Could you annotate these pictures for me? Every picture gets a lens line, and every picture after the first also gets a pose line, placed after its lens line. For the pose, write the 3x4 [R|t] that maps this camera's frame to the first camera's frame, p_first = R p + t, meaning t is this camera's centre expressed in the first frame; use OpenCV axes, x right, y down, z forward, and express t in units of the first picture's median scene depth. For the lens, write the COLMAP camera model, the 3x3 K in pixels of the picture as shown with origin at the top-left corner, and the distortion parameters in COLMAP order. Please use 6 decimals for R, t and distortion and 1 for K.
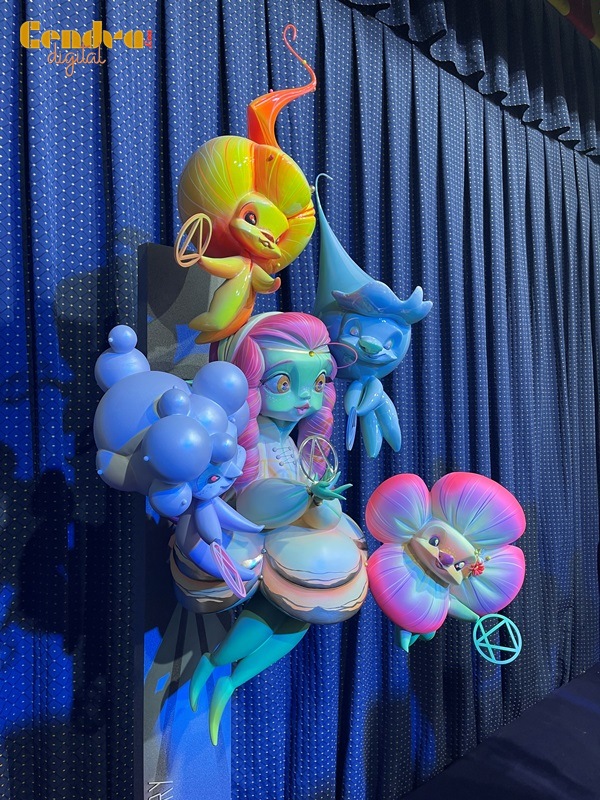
lens RADIAL K [[606.2, 0, 300.5], [0, 606.2, 394.1], [0, 0, 1]] dist [0.004401, -0.027434]
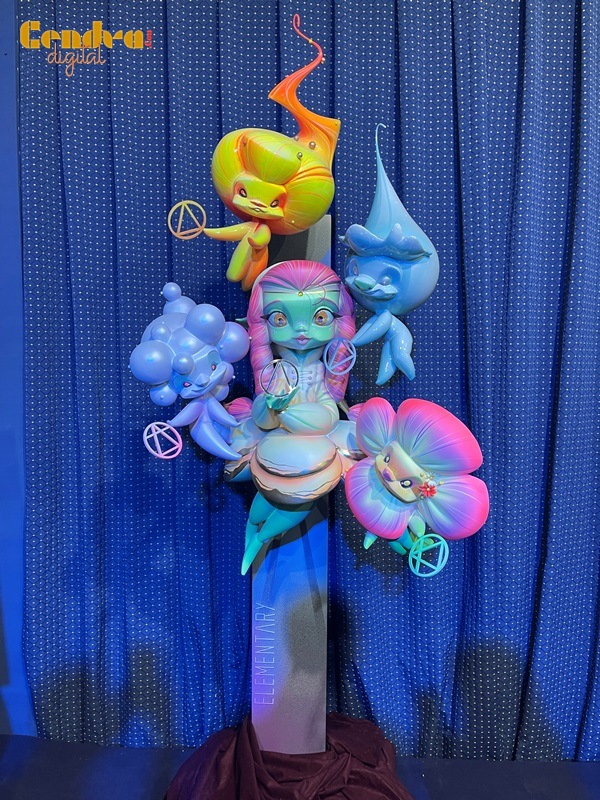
lens RADIAL K [[606.2, 0, 301.4], [0, 606.2, 403.5], [0, 0, 1]] dist [0.004401, -0.027434]
pose [[0.716104, 0.073589, -0.694104, 0.891759], [0.006939, 0.993627, 0.112504, 0.016053], [0.697960, -0.085381, 0.711029, 0.106099]]
